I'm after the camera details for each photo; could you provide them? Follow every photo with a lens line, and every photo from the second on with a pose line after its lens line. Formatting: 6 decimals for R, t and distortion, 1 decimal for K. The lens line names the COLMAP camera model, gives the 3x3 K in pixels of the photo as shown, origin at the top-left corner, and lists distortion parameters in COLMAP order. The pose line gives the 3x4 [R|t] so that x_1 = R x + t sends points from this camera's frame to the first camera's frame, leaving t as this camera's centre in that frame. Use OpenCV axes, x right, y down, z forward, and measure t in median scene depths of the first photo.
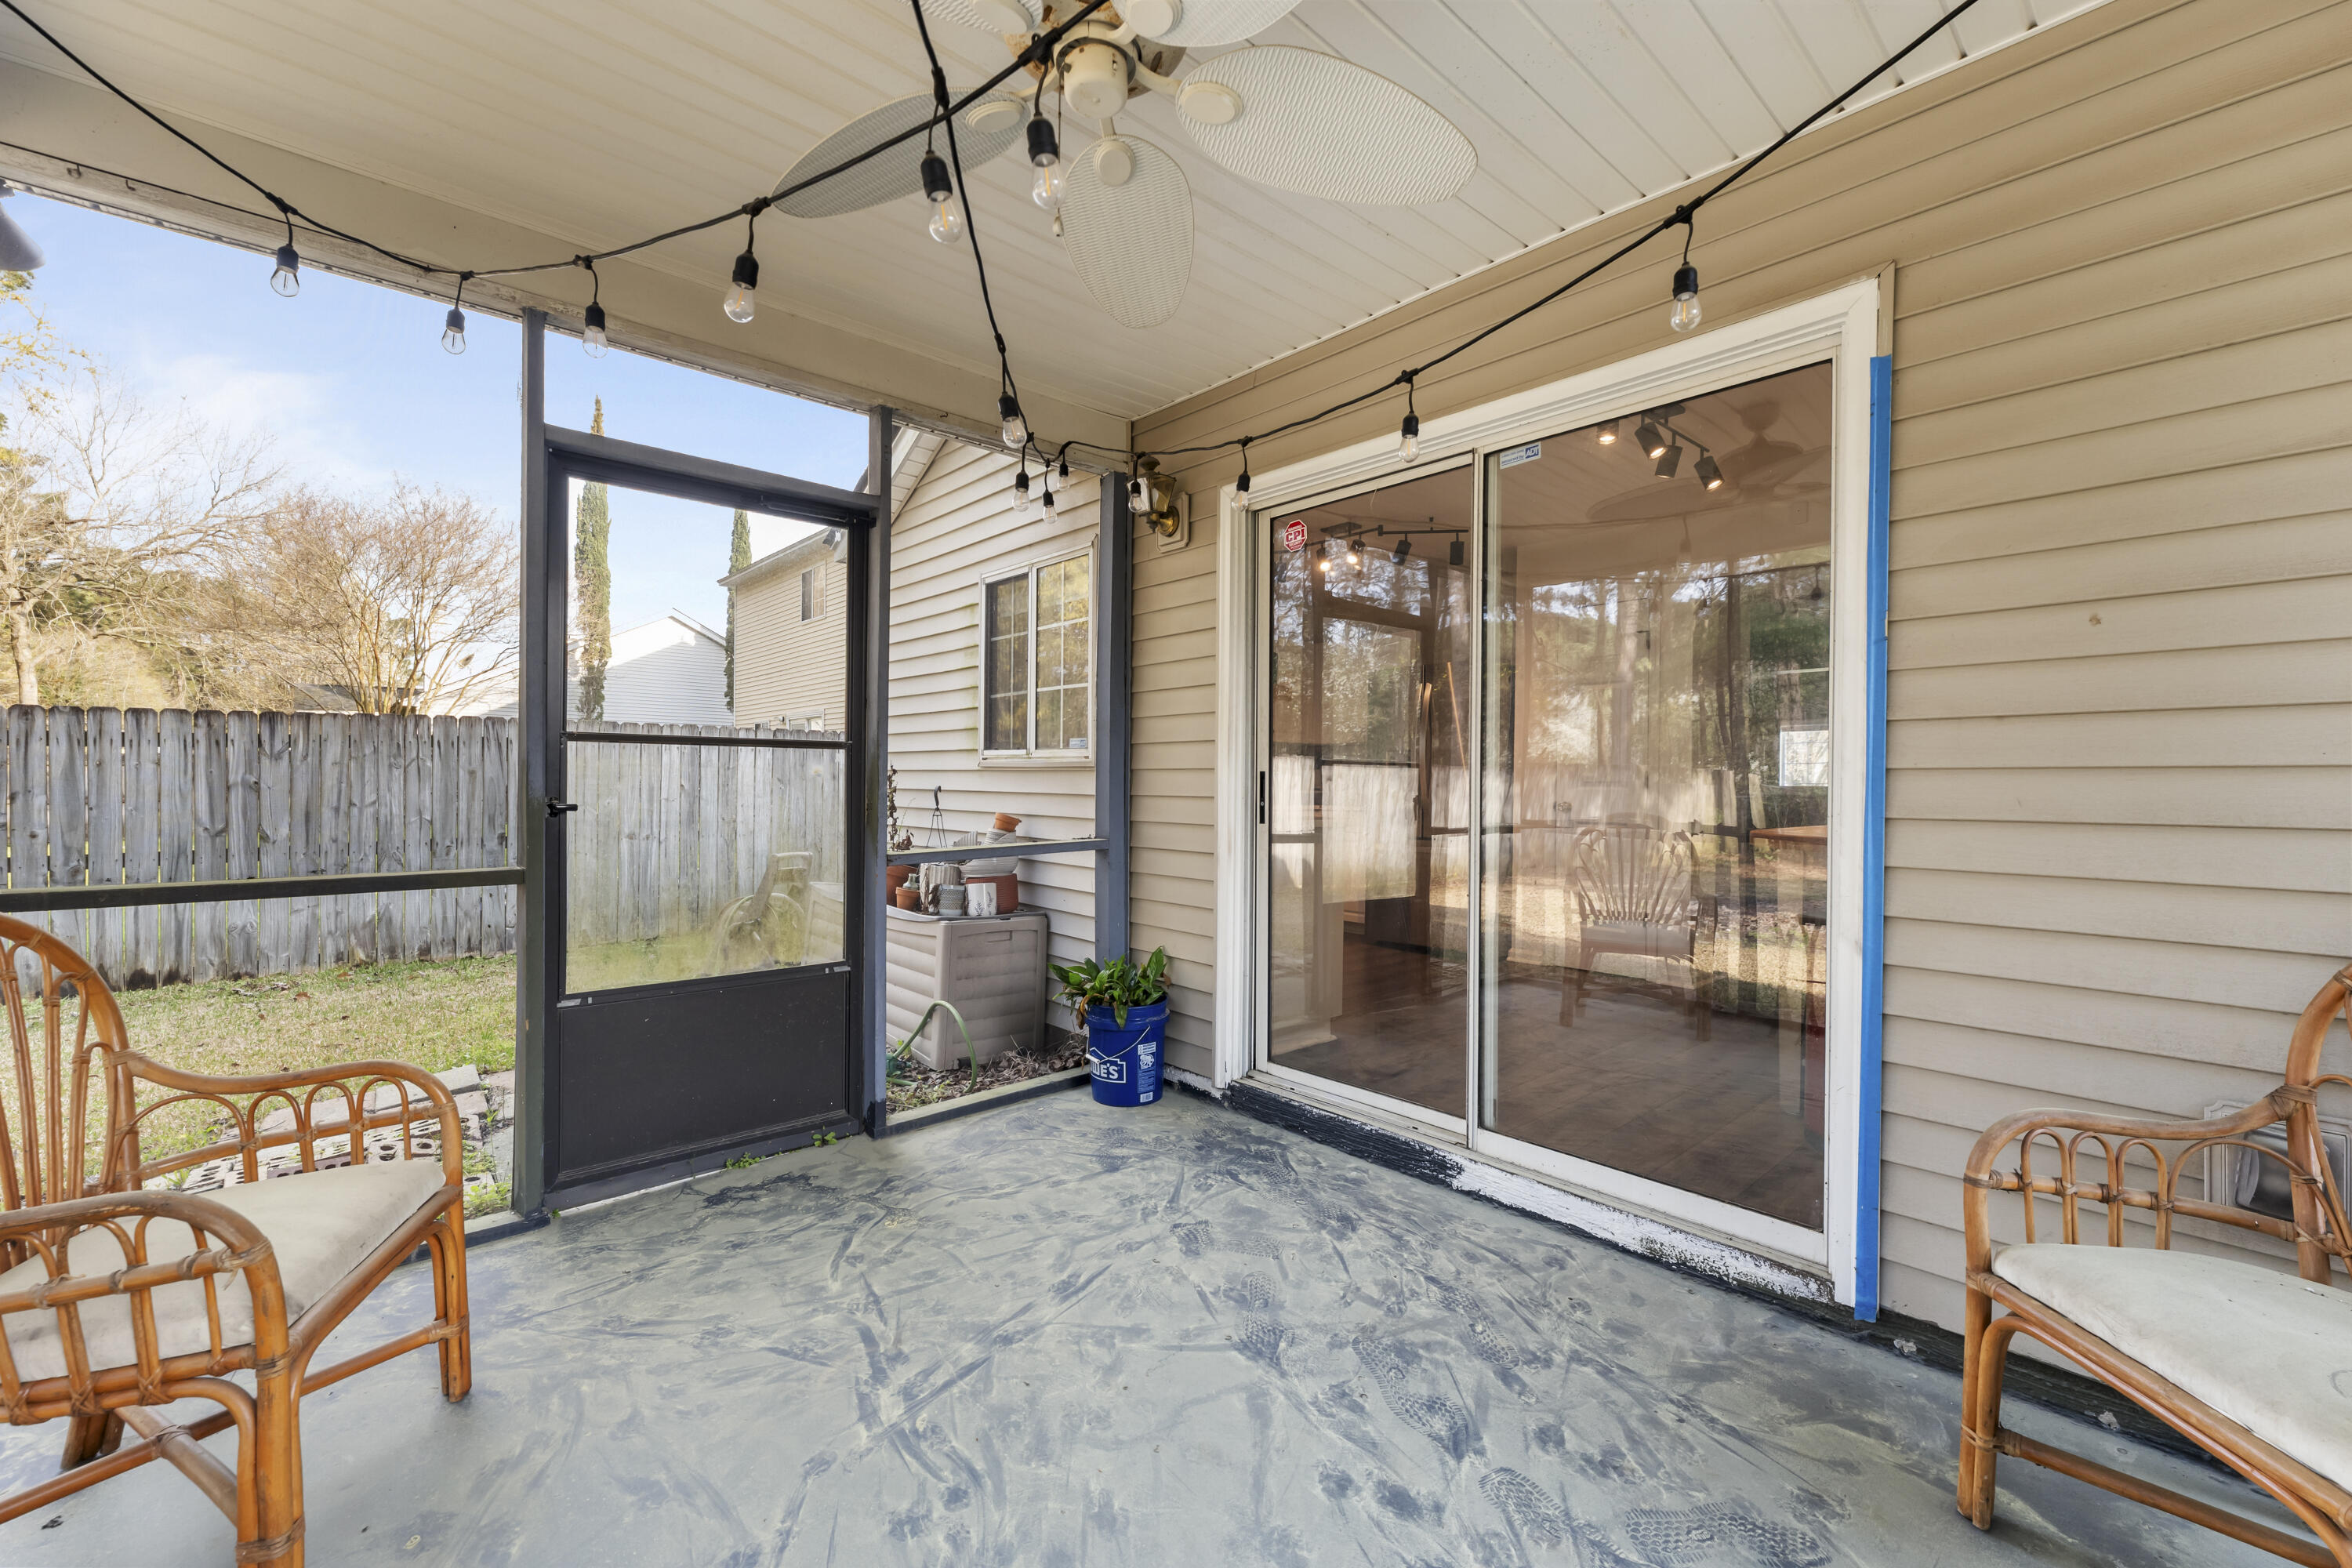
lens RADIAL K [[968.7, 0, 1180.3], [0, 968.7, 798.8], [0, 0, 1]] dist [0.002015, -0.000001]
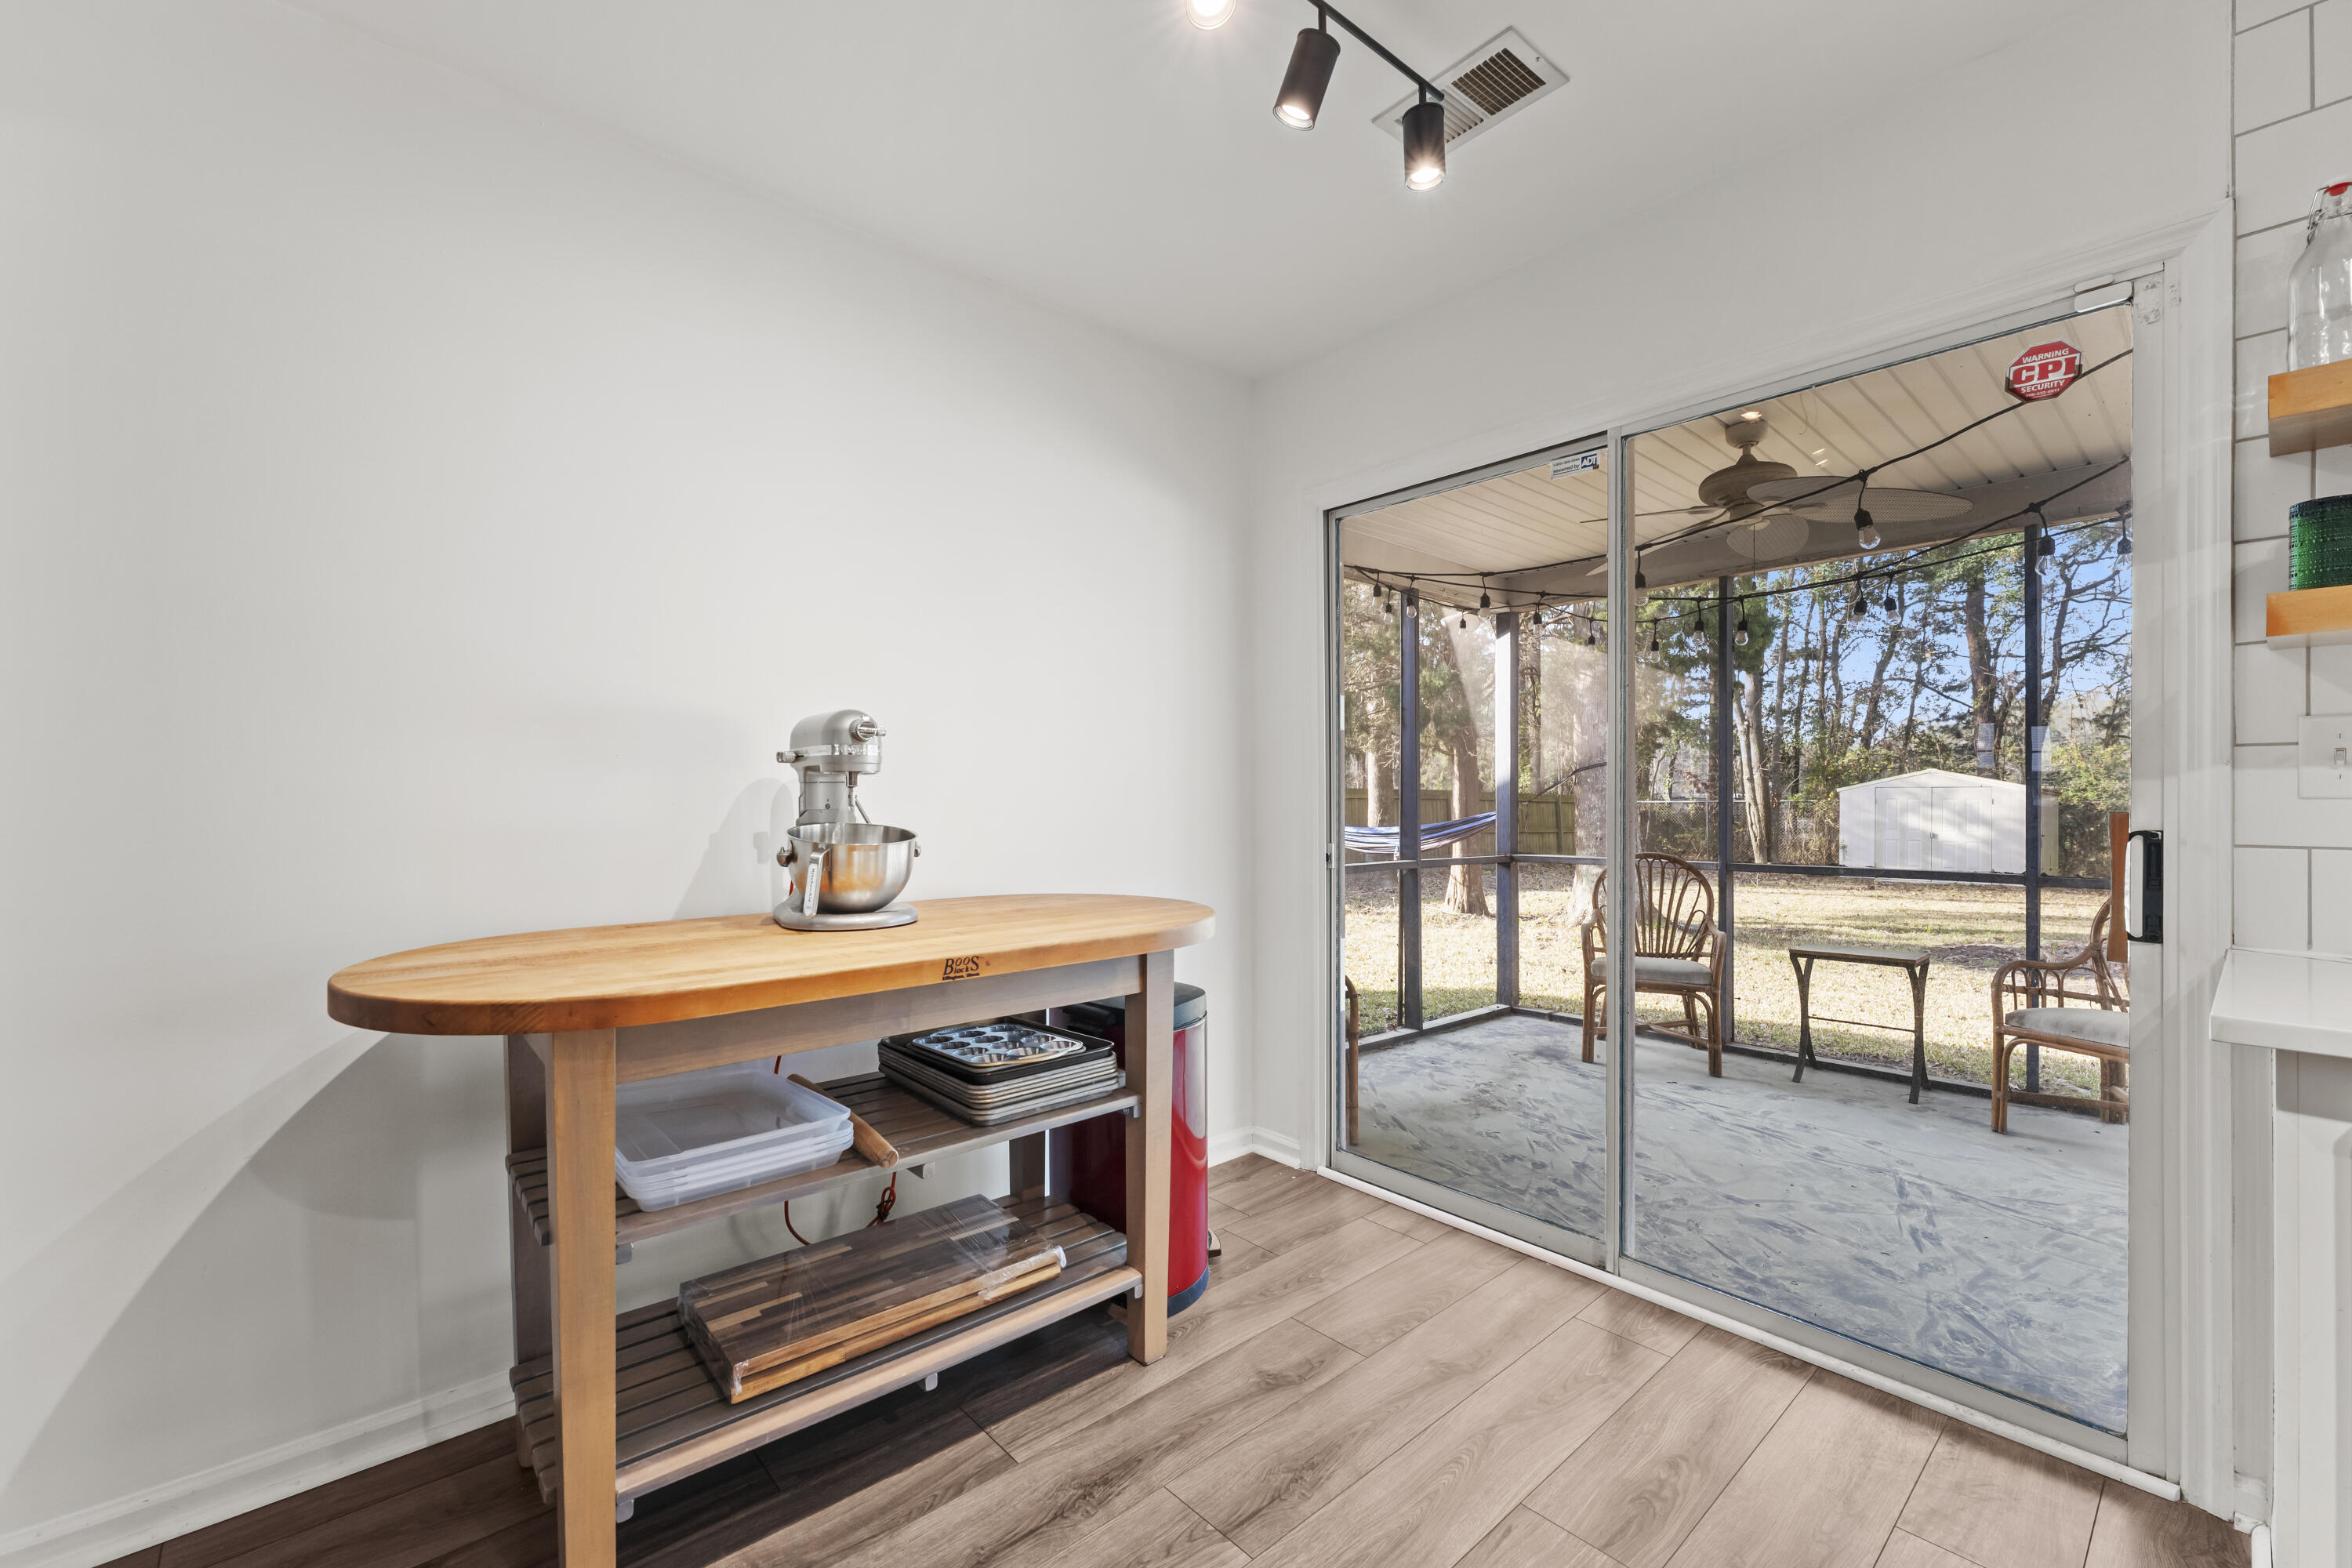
lens RADIAL K [[968.7, 0, 1180.3], [0, 968.7, 798.8], [0, 0, 1]] dist [0.002015, -0.000001]
pose [[-0.999985, -0.004817, 0.002592, 0.816186], [-0.004760, 0.999758, 0.021478, -0.075187], [-0.002695, 0.021465, -0.999766, 2.175529]]
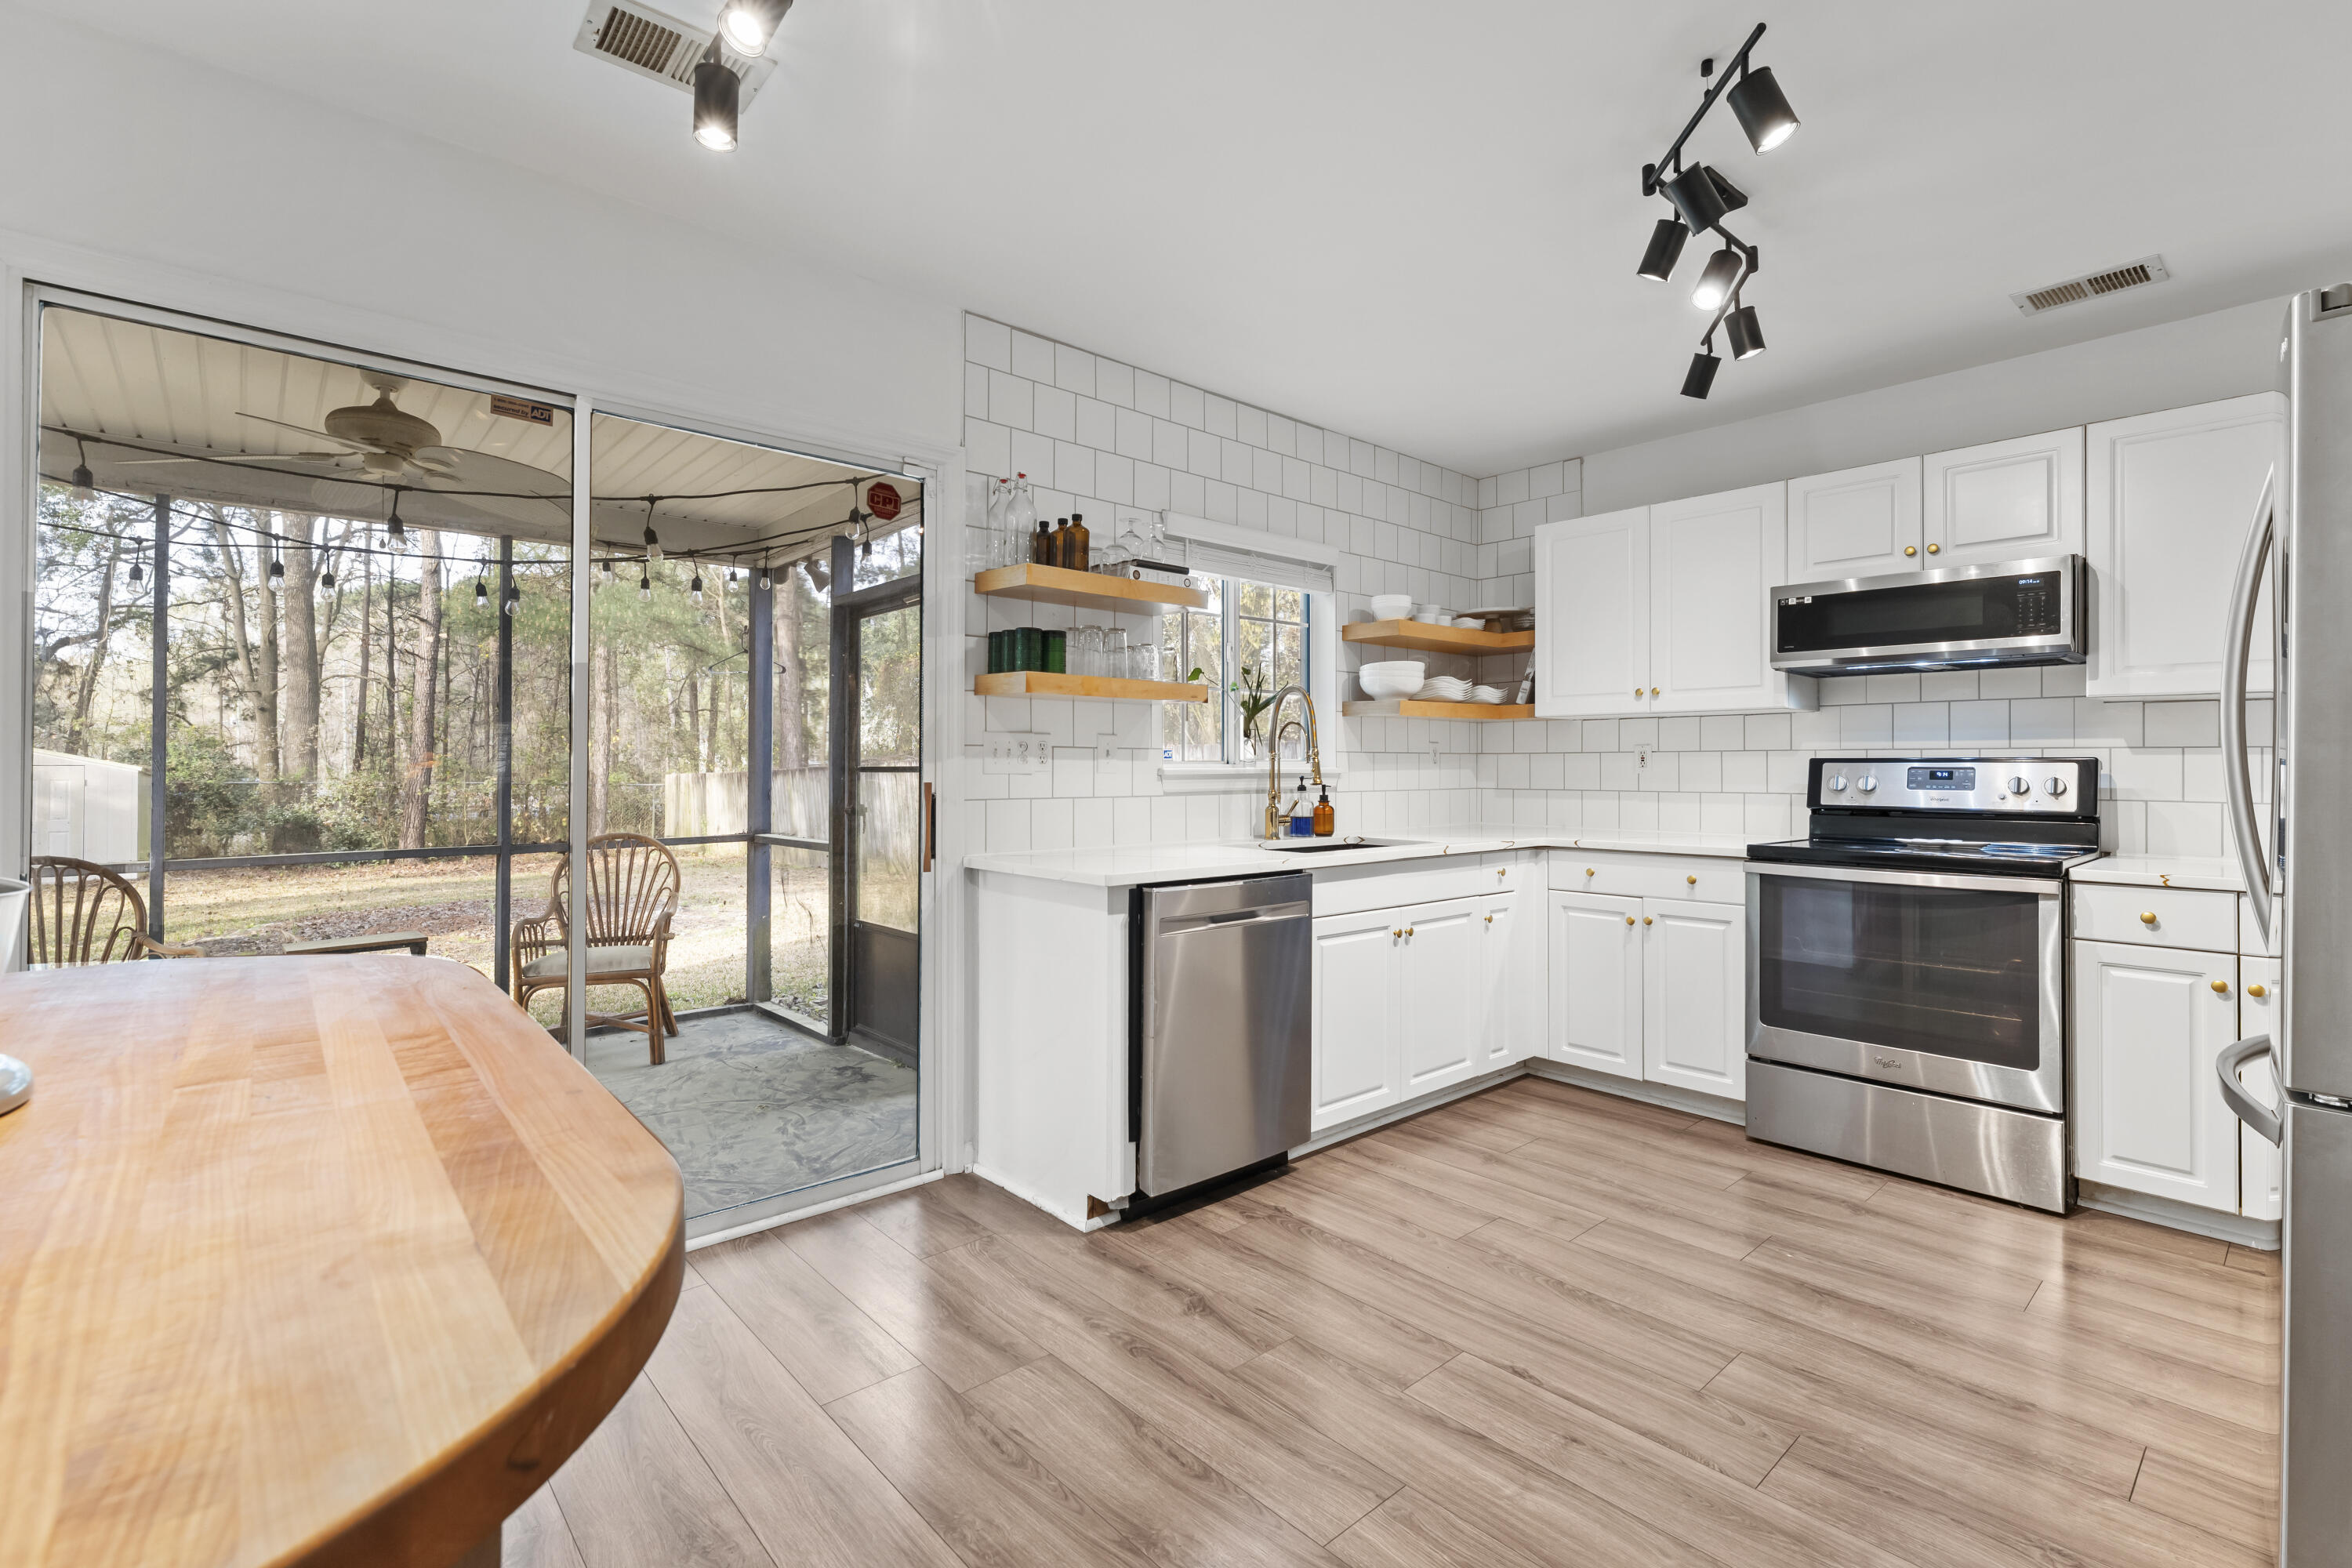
lens RADIAL K [[1070.0, 0, 1175.8], [0, 1070.0, 762.9], [0, 0, 1]] dist [0.000115, 0.000000]
pose [[-0.014310, -0.015533, -0.999777, 1.424351], [-0.018677, 0.999709, -0.015264, -0.064199], [0.999723, 0.018455, -0.014596, 1.803152]]
